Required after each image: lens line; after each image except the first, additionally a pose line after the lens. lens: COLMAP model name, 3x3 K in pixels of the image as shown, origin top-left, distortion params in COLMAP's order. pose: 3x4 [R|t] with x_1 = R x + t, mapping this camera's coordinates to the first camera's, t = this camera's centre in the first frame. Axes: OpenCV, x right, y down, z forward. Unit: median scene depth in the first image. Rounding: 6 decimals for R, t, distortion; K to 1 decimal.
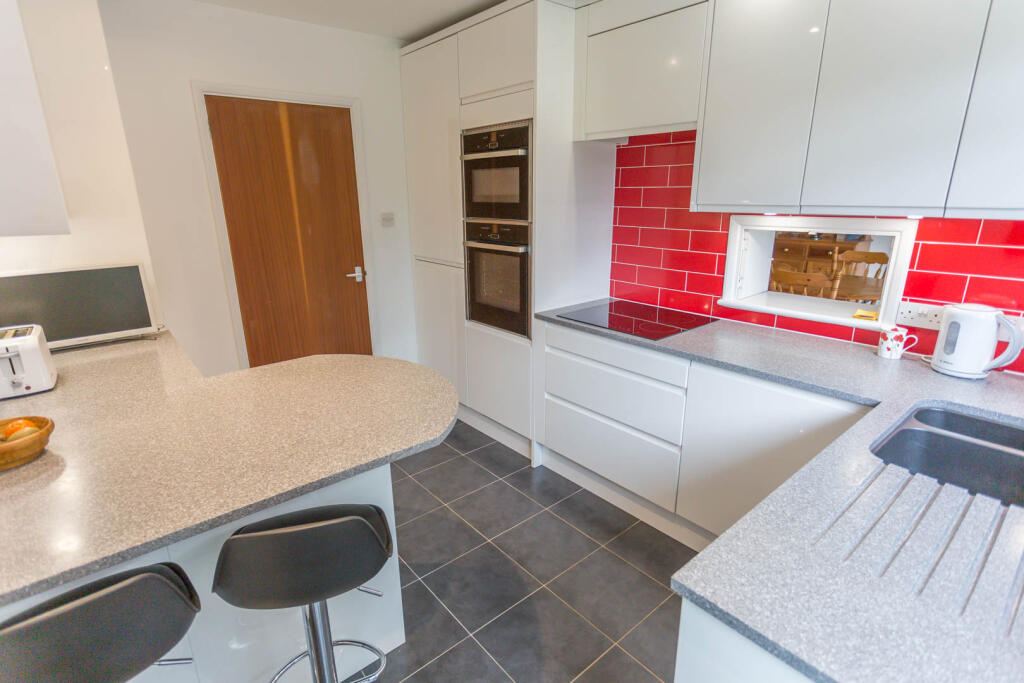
lens RADIAL K [[511.6, 0, 508.2], [0, 511.6, 340.9], [0, 0, 1]] dist [0.000367, 0.000877]
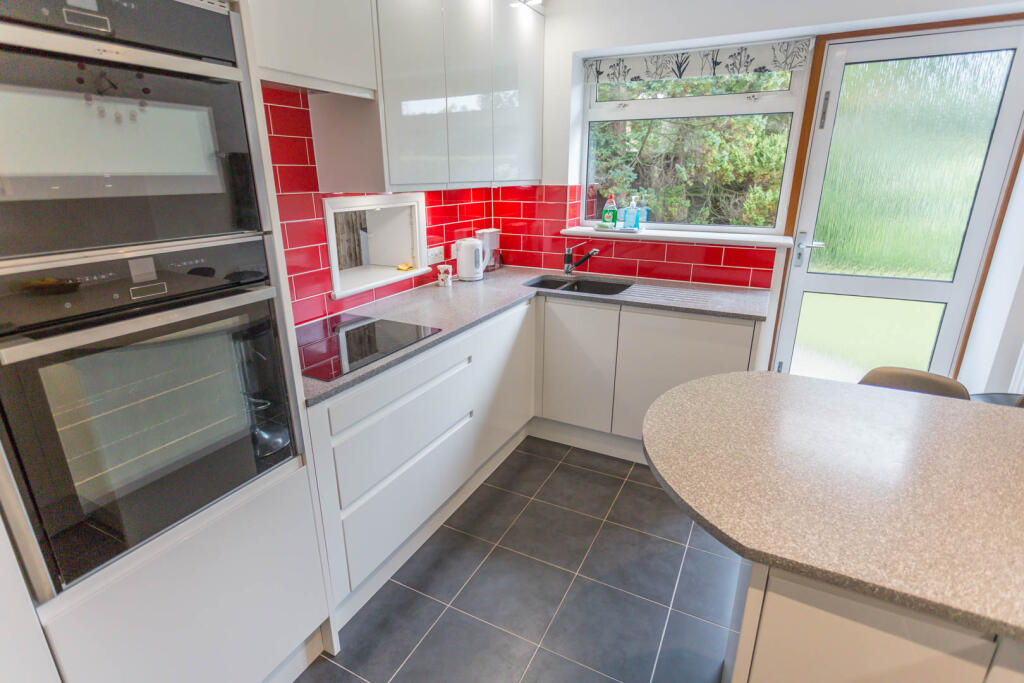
lens RADIAL K [[511.6, 0, 508.2], [0, 511.6, 340.9], [0, 0, 1]] dist [0.000367, 0.000877]
pose [[-0.384159, -0.275085, 0.881334, -0.604491], [0.274768, 0.877266, 0.393583, -0.326101], [-0.881433, 0.393361, -0.261425, 1.172267]]
